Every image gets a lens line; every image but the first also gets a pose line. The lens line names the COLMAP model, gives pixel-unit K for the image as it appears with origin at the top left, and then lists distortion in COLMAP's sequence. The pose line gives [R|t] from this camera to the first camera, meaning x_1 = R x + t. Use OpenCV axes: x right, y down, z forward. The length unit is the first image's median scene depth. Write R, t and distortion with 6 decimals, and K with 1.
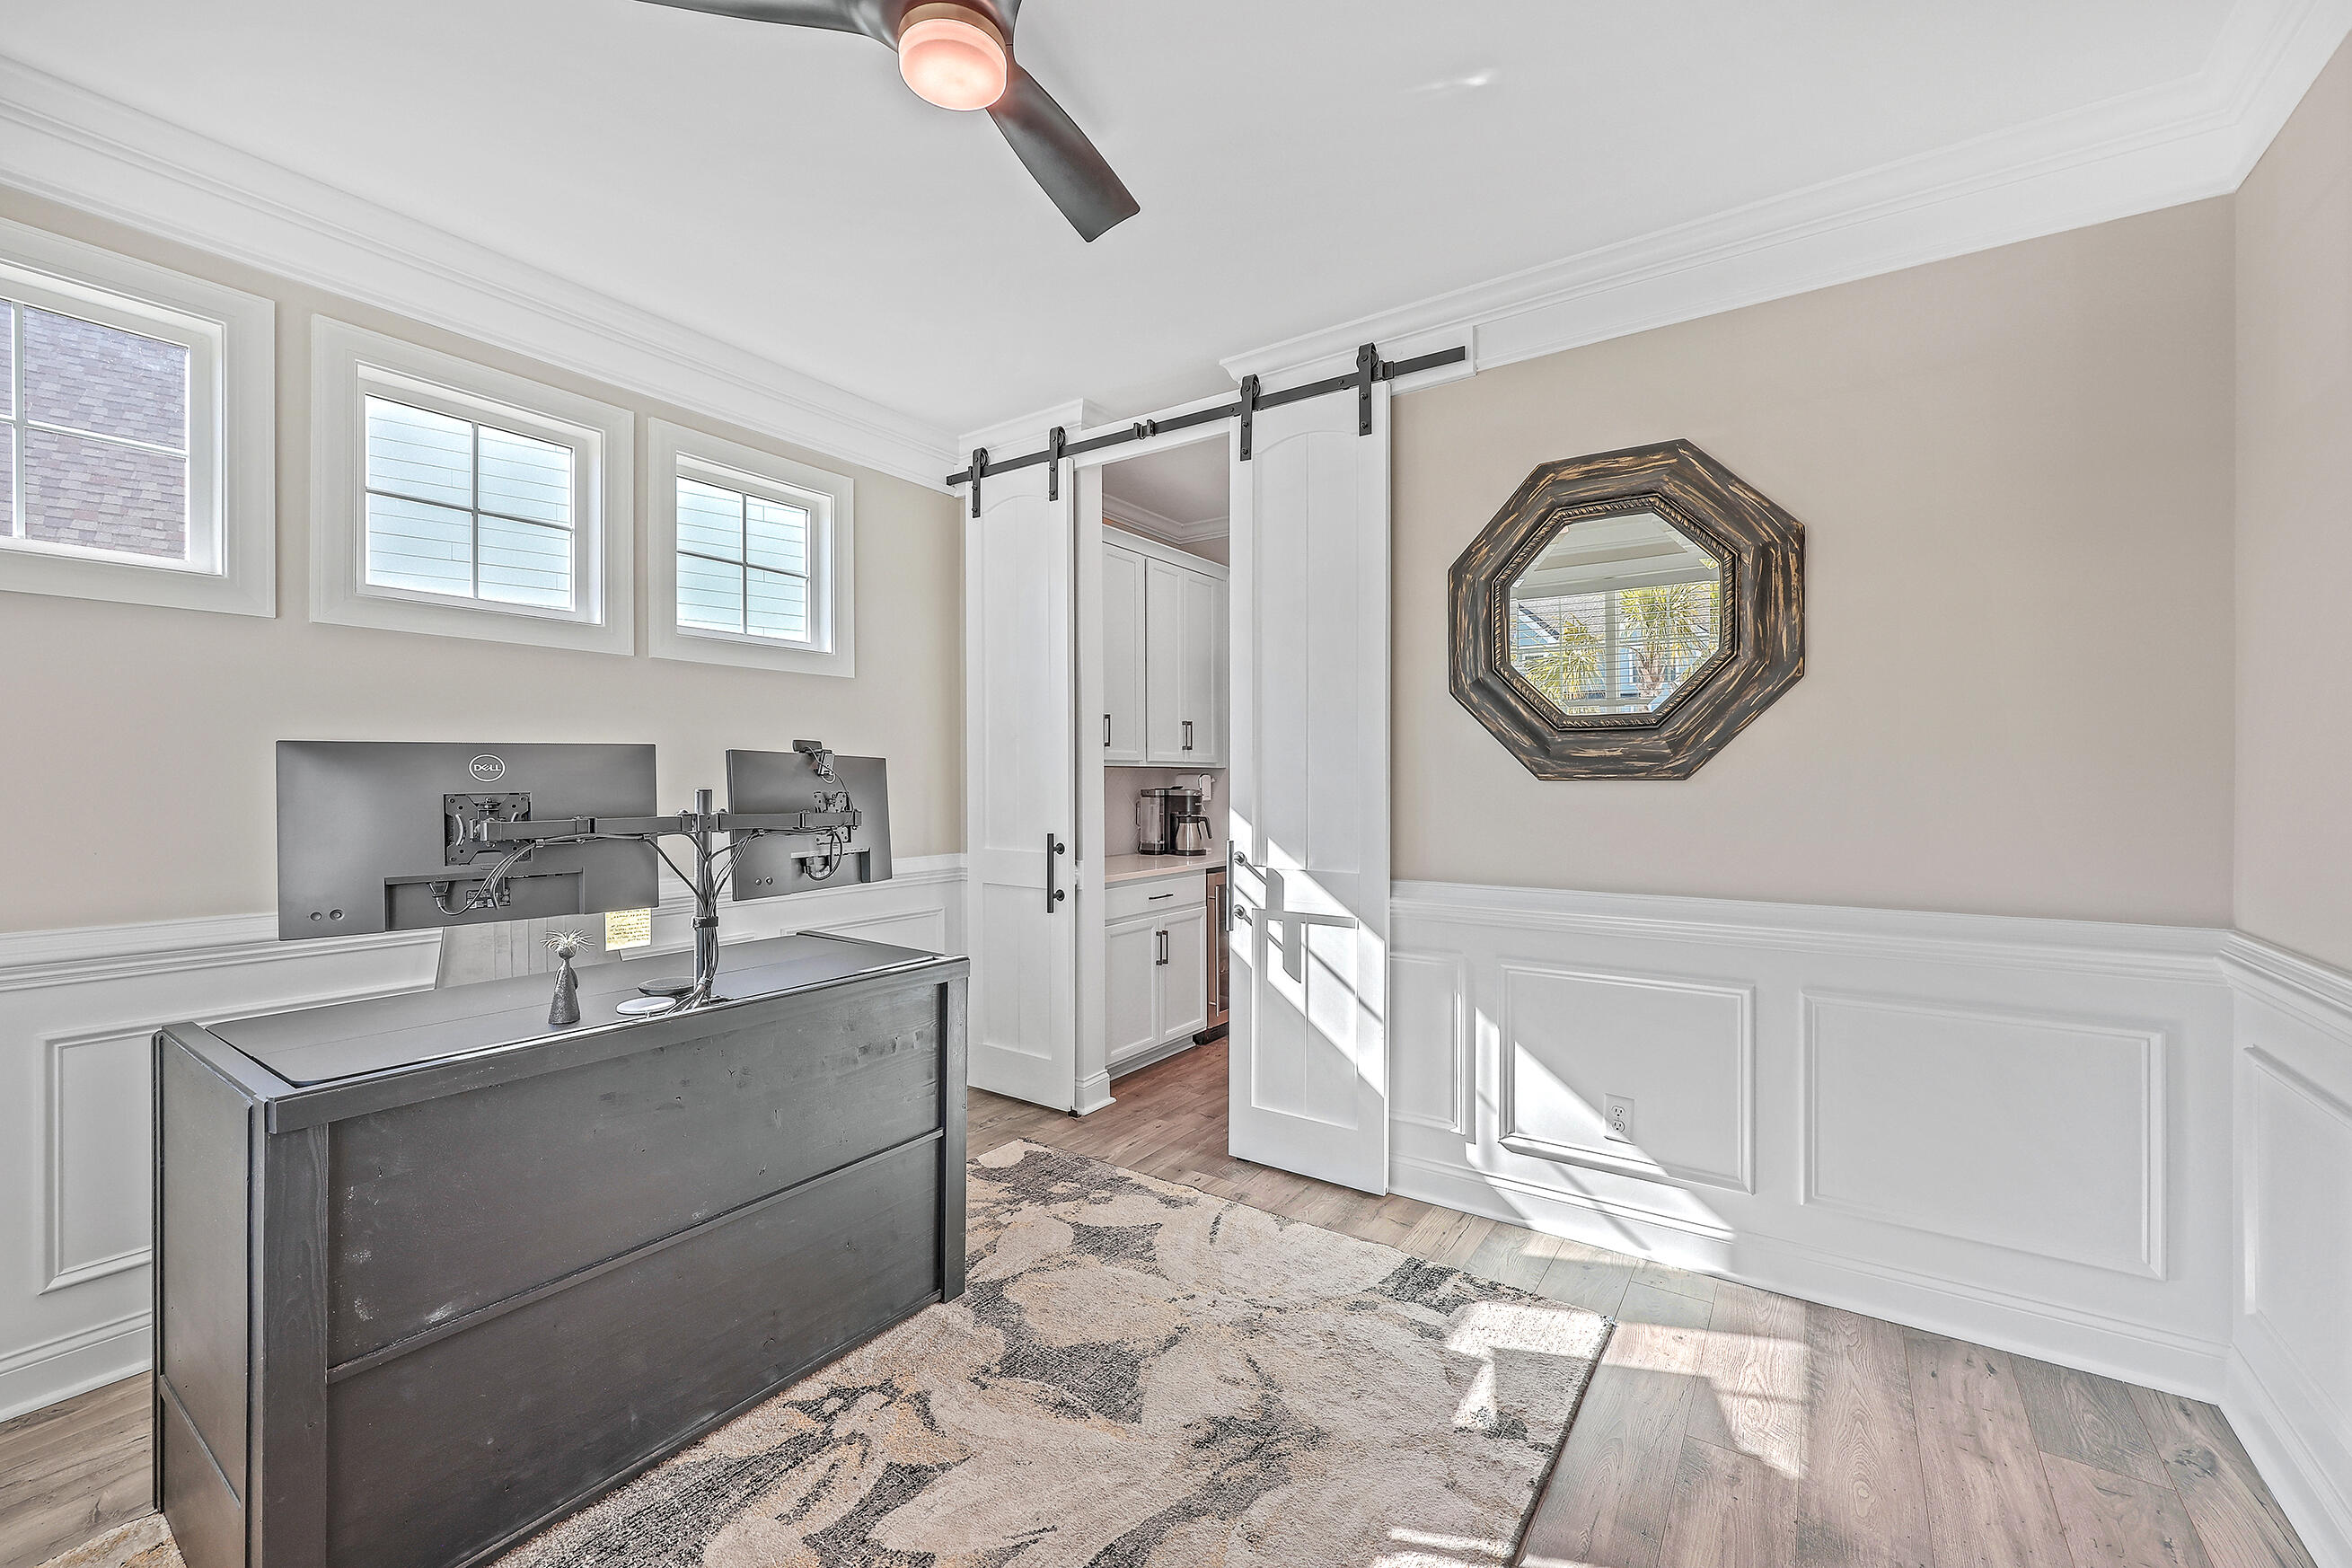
lens RADIAL K [[961.5, 0, 1179.4], [0, 961.5, 782.5], [0, 0, 1]] dist [-0.002047, 0.000197]
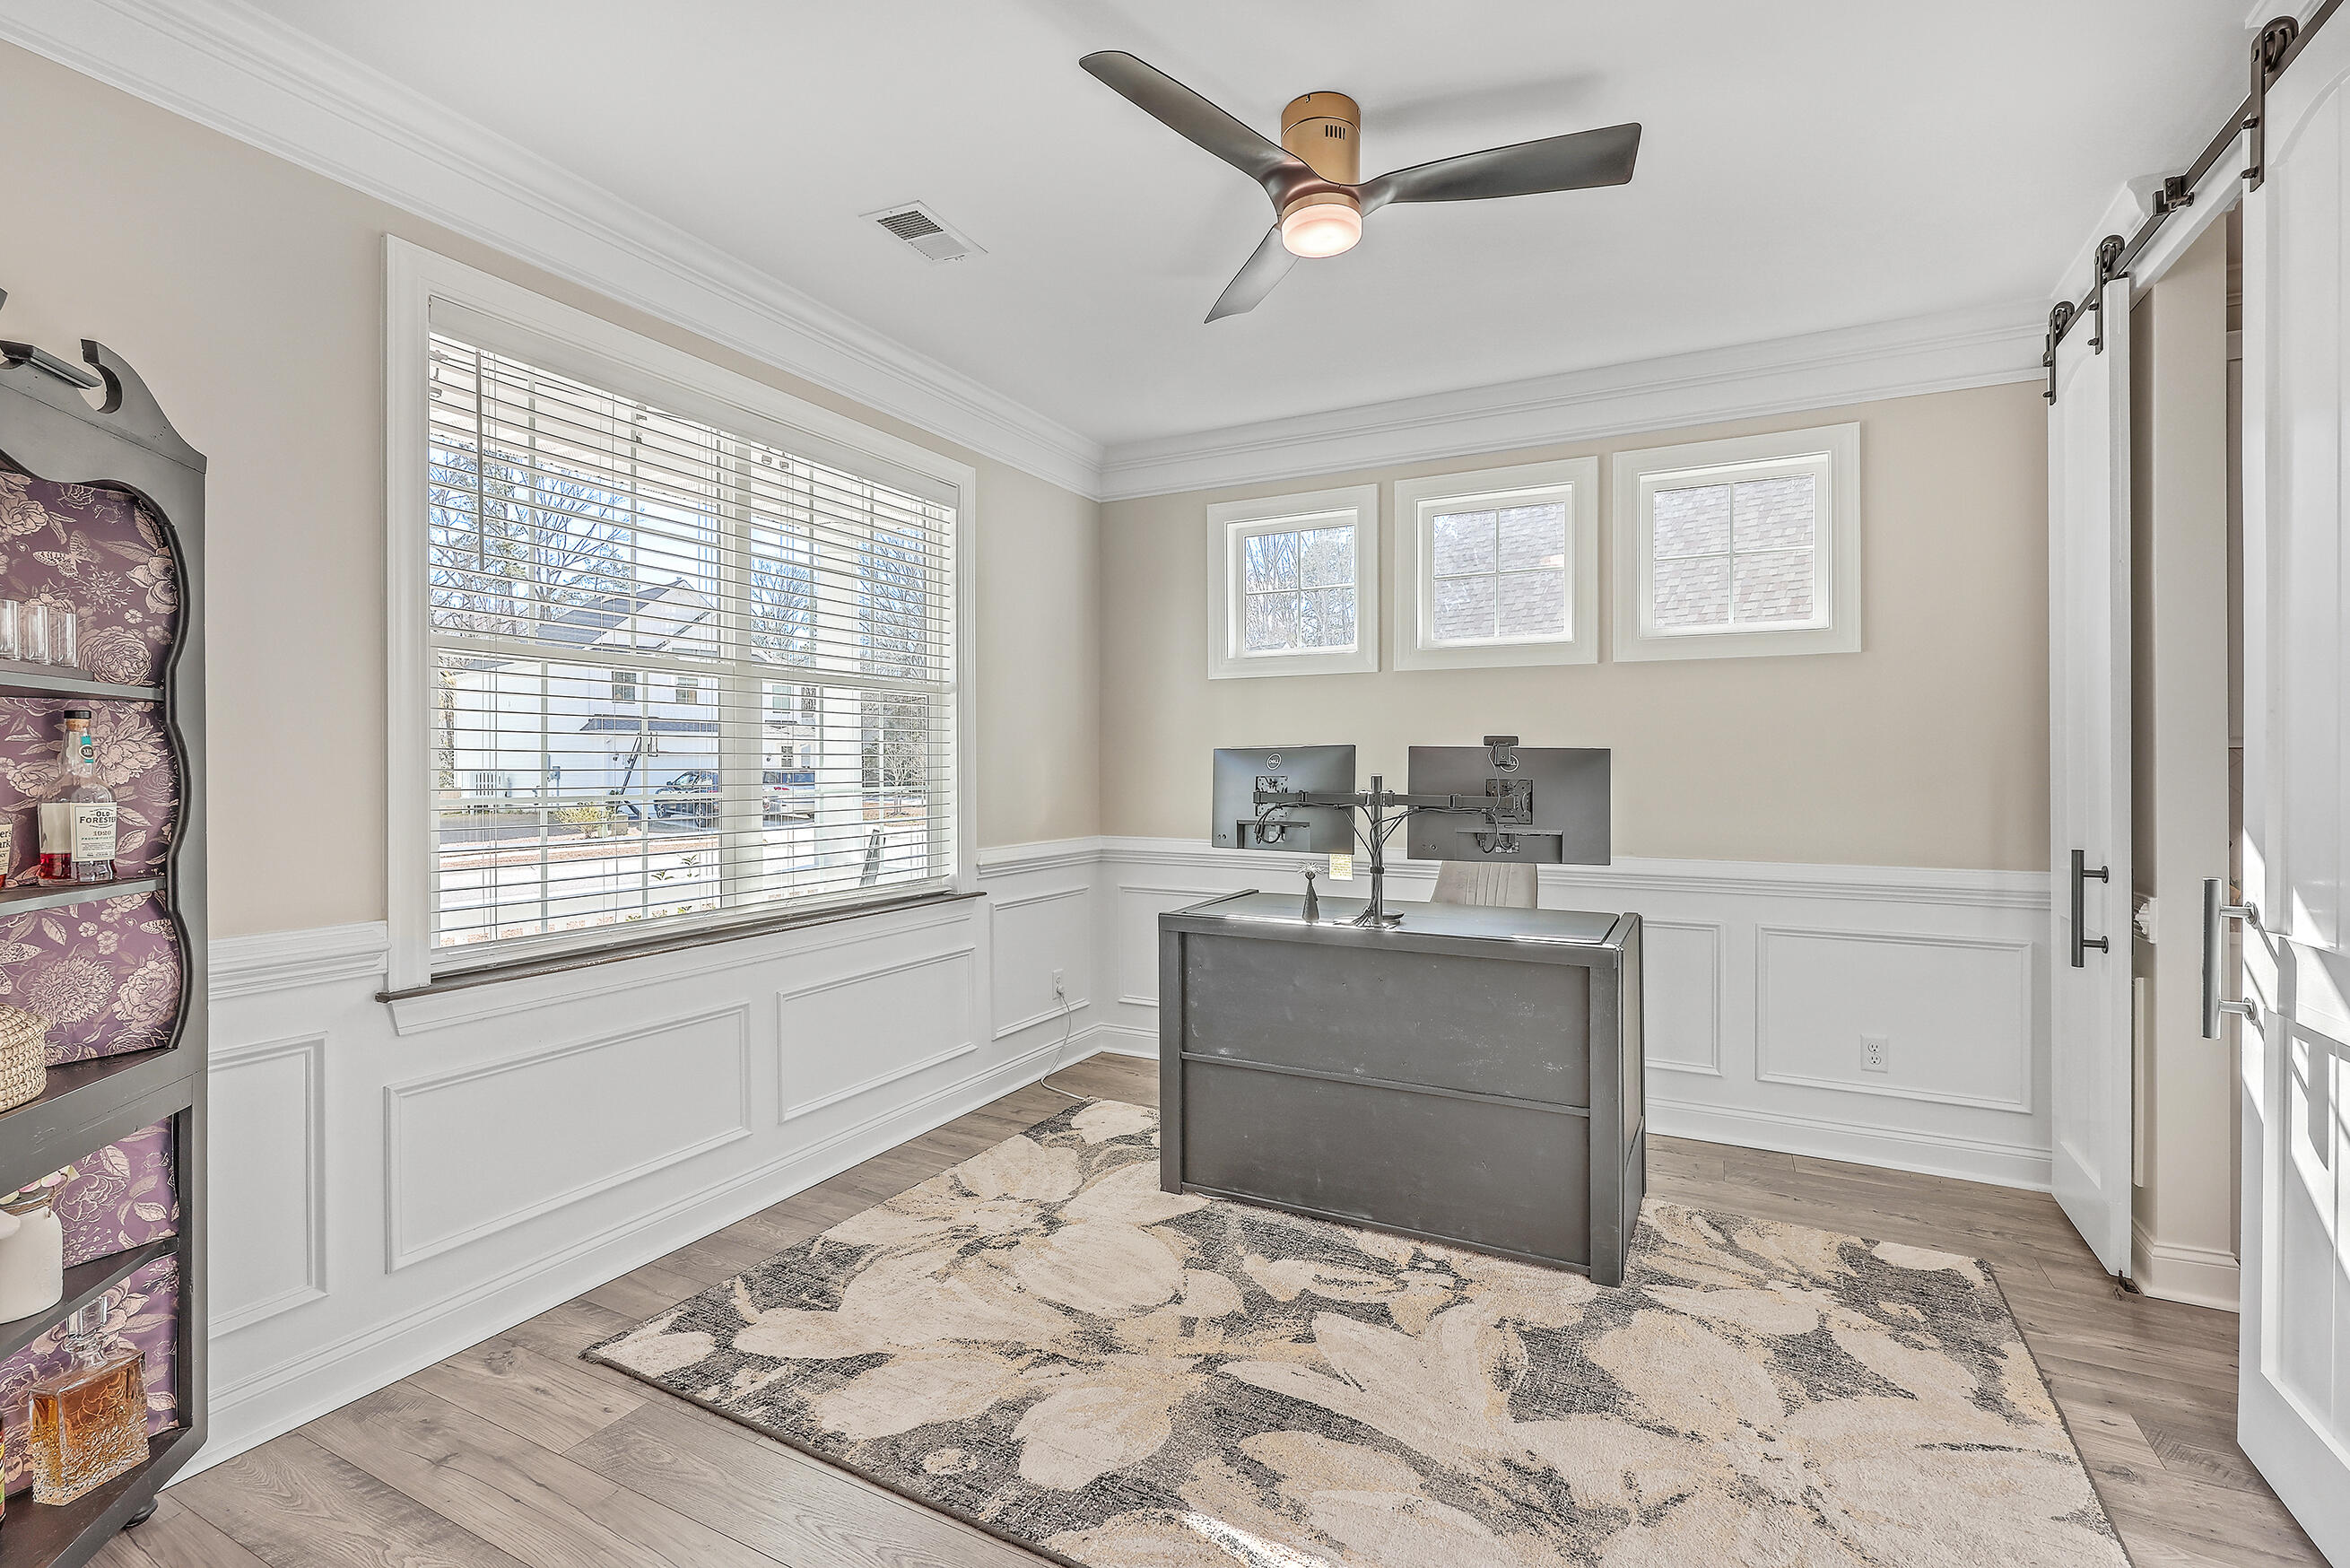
lens RADIAL K [[1041.0, 0, 1176.0], [0, 1041.0, 770.0], [0, 0, 1]] dist [0.003233, 0.000485]
pose [[0.109249, 0.005363, -0.994000, 0.882394], [-0.004559, 0.999978, 0.004894, -0.006455], [0.994004, 0.003997, 0.109271, 0.479080]]
